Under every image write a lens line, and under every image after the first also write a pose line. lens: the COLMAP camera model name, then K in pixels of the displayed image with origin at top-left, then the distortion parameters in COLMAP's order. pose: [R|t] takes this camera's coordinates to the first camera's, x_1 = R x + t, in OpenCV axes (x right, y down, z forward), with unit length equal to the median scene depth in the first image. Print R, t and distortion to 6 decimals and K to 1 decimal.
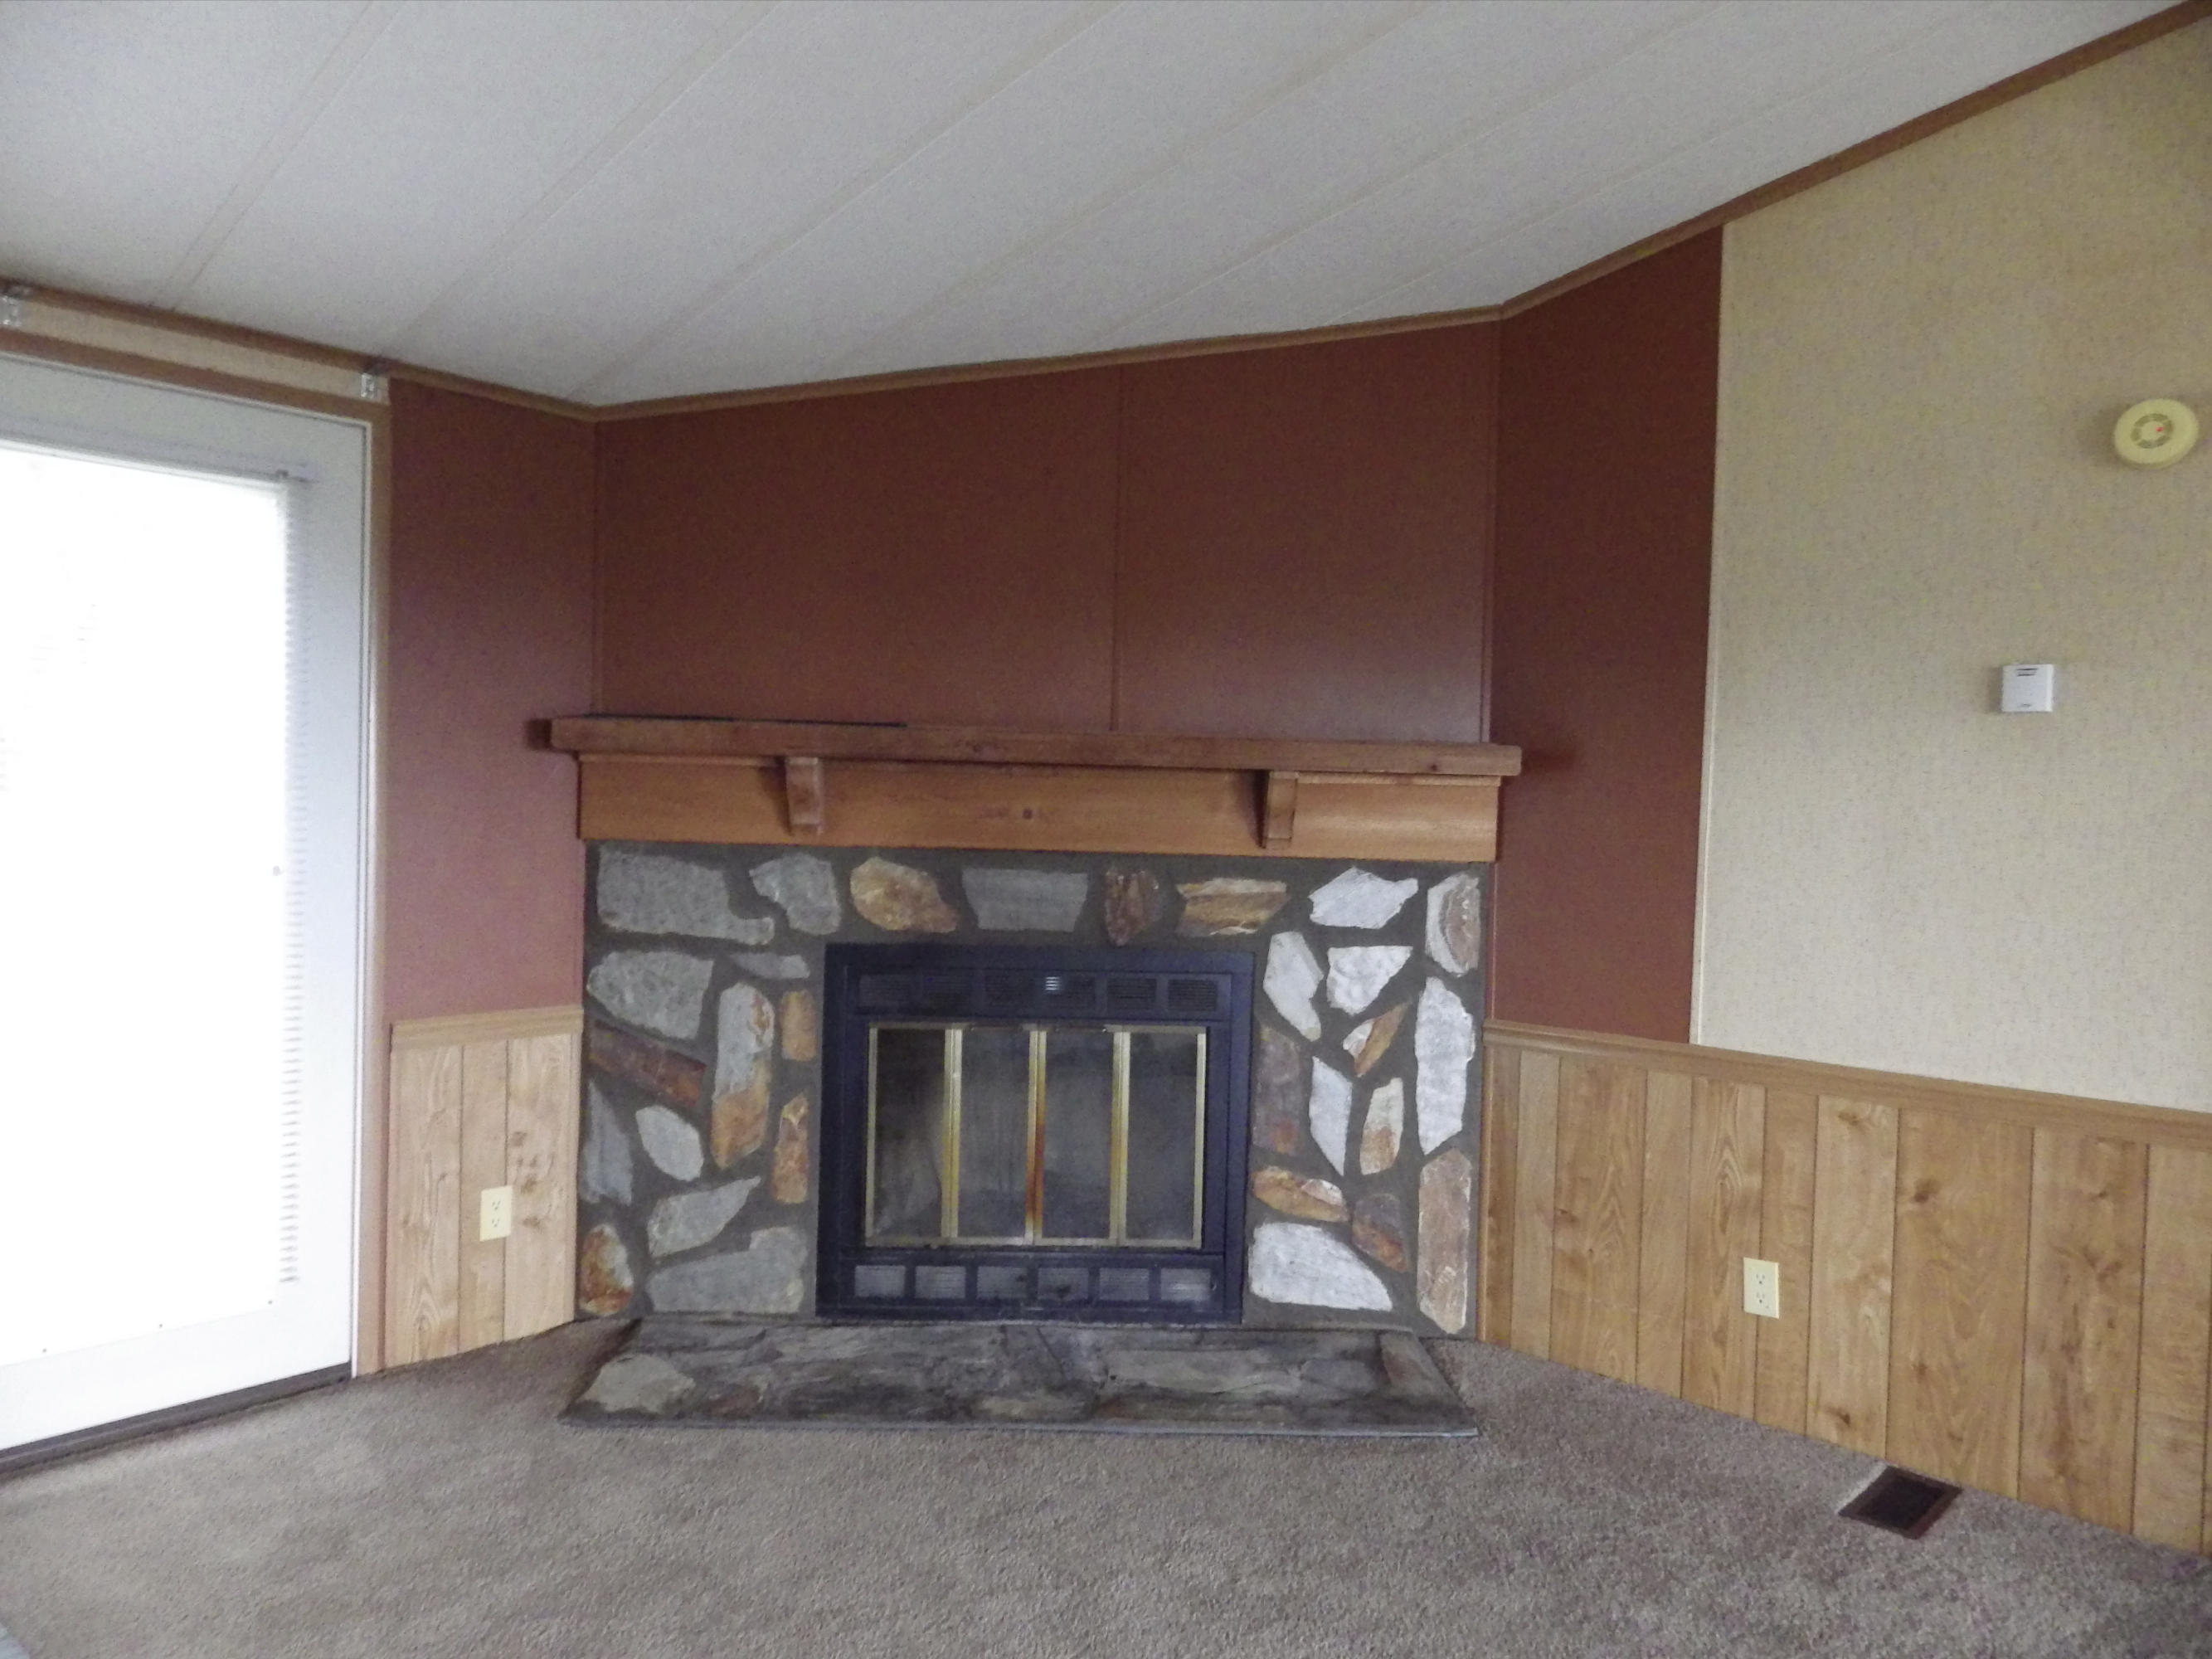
lens RADIAL K [[1494.7, 0, 1114.3], [0, 1494.7, 828.3], [0, 0, 1]] dist [0.011426, 0.001894]
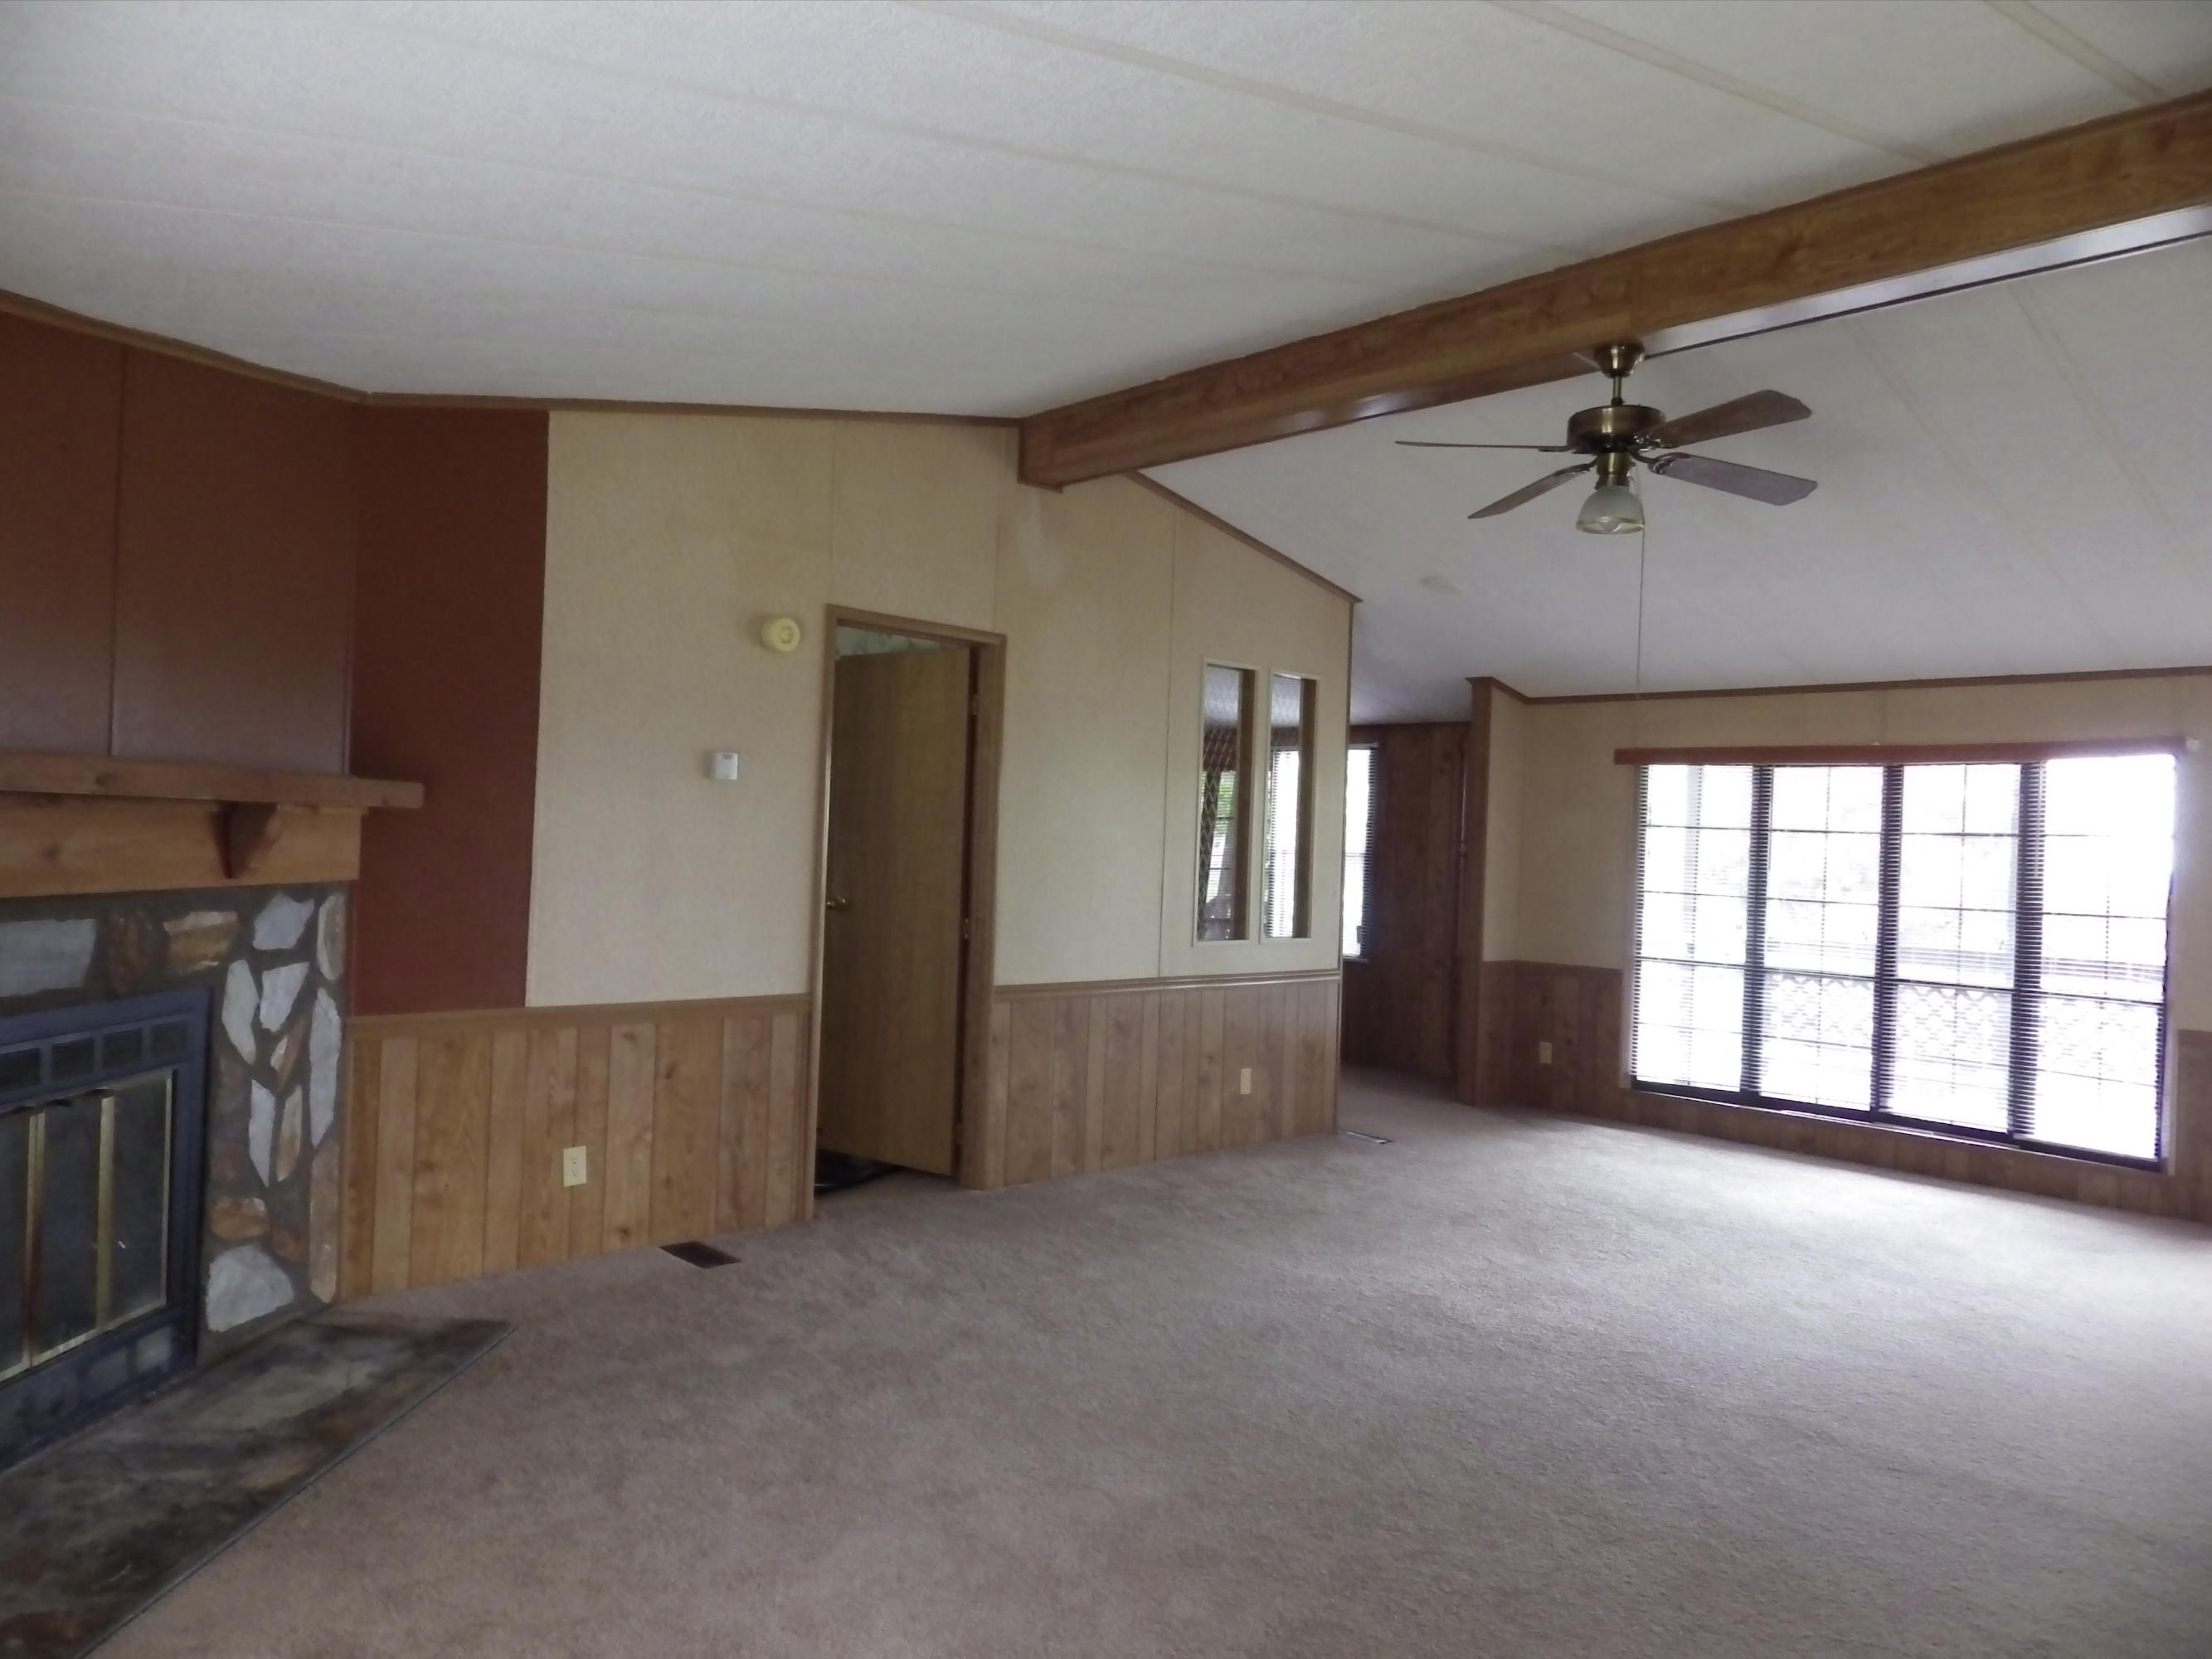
lens RADIAL K [[1494.7, 0, 1114.3], [0, 1494.7, 828.3], [0, 0, 1]] dist [0.011426, 0.001894]
pose [[0.064096, -0.019672, 0.997750, -0.897098], [-0.019779, 0.999584, 0.020979, -0.055209], [-0.997748, -0.021079, 0.063680, 0.368071]]
